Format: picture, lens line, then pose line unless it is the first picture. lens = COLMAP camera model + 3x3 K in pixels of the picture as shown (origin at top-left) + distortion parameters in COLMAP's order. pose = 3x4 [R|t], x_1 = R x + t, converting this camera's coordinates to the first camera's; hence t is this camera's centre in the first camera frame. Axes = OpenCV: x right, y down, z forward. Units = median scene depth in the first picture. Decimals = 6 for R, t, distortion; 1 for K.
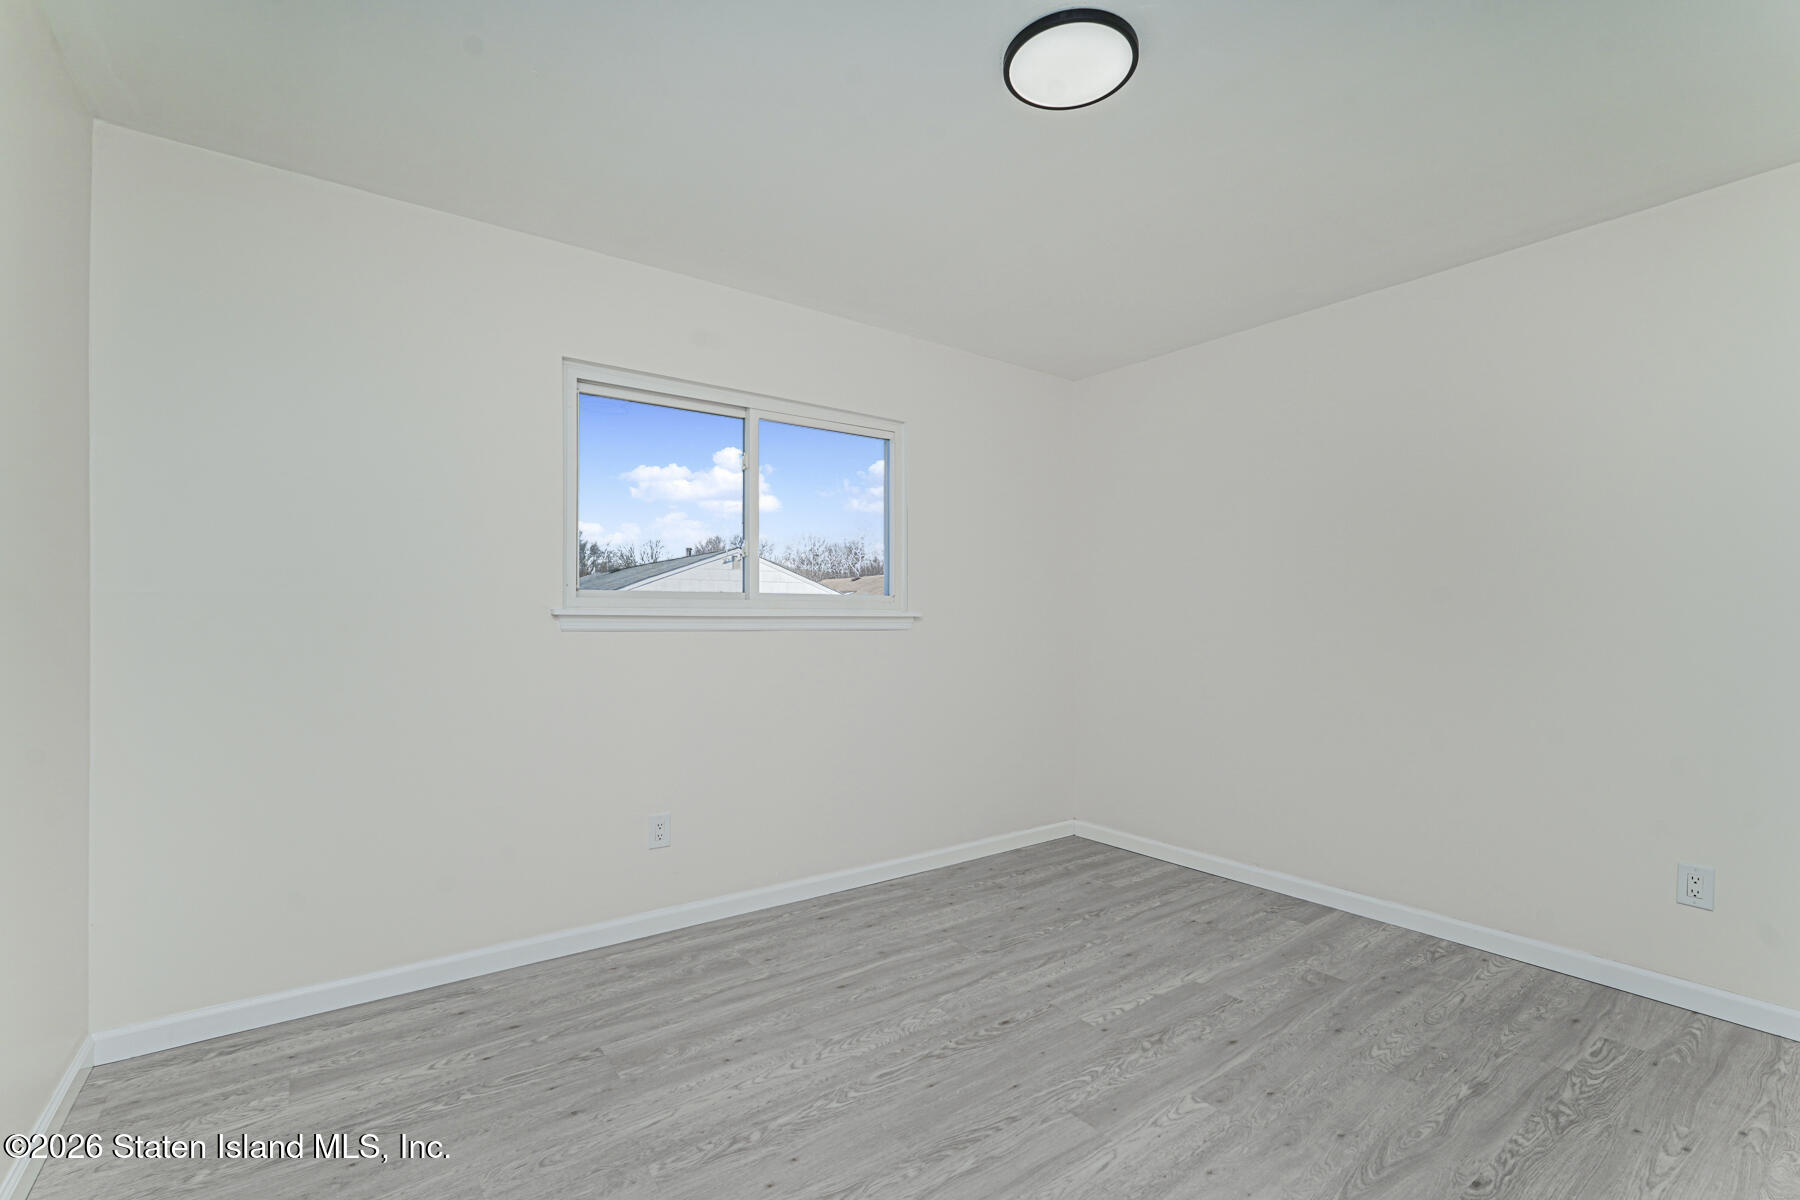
lens RADIAL K [[800.5, 0, 904.7], [0, 800.5, 618.0], [0, 0, 1]] dist [-0.005773, 0.000984]
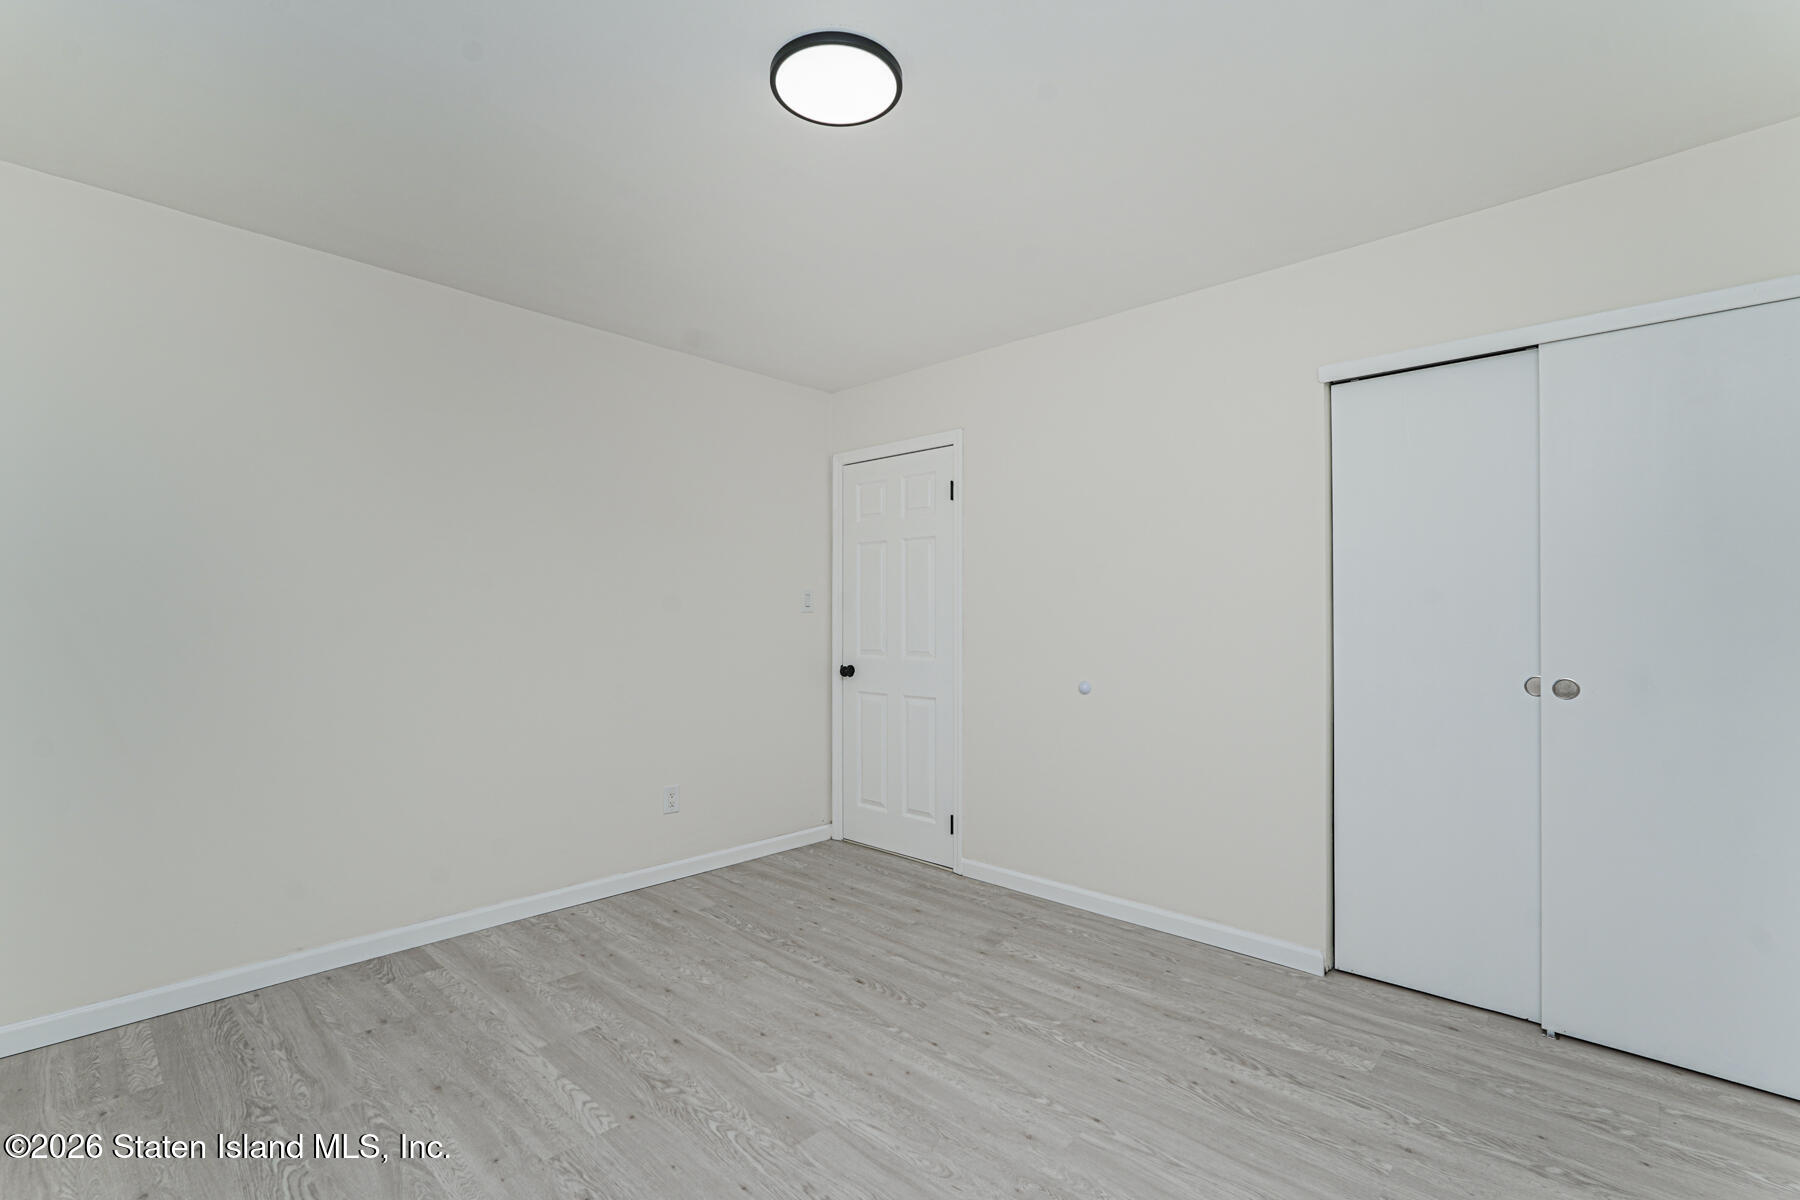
lens RADIAL K [[800.5, 0, 904.7], [0, 800.5, 618.0], [0, 0, 1]] dist [-0.005773, 0.000984]
pose [[-0.183286, 0.001752, 0.983058, -0.535146], [-0.003716, 0.999990, -0.002475, -0.011808], [-0.983053, -0.004107, -0.183278, 0.731450]]
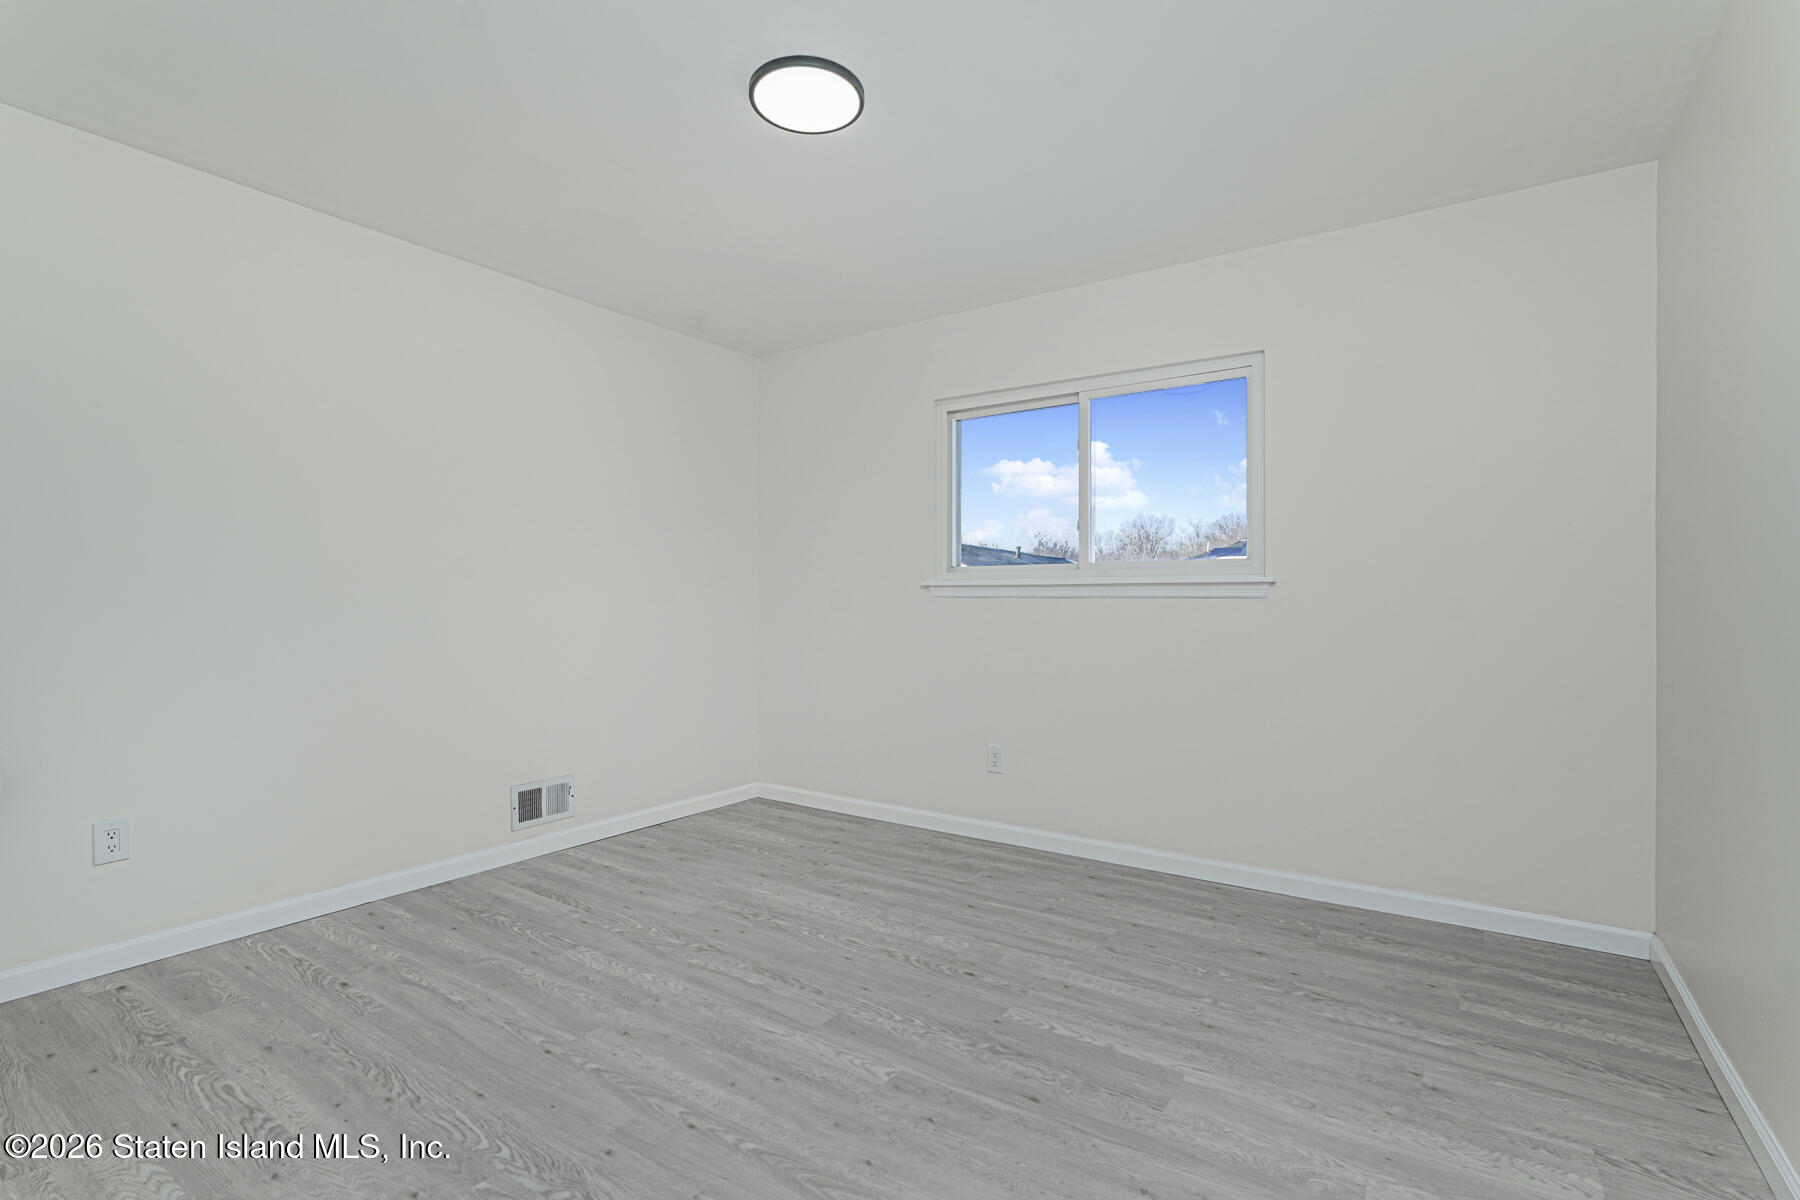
lens RADIAL K [[810.8, 0, 904.5], [0, 810.8, 610.8], [0, 0, 1]] dist [-0.014100, 0.008882]
pose [[0.332475, 0.007026, -0.943086, 0.914116], [0.000339, 0.999971, 0.007570, 0.029288], [0.943112, -0.002837, 0.332463, 0.495491]]
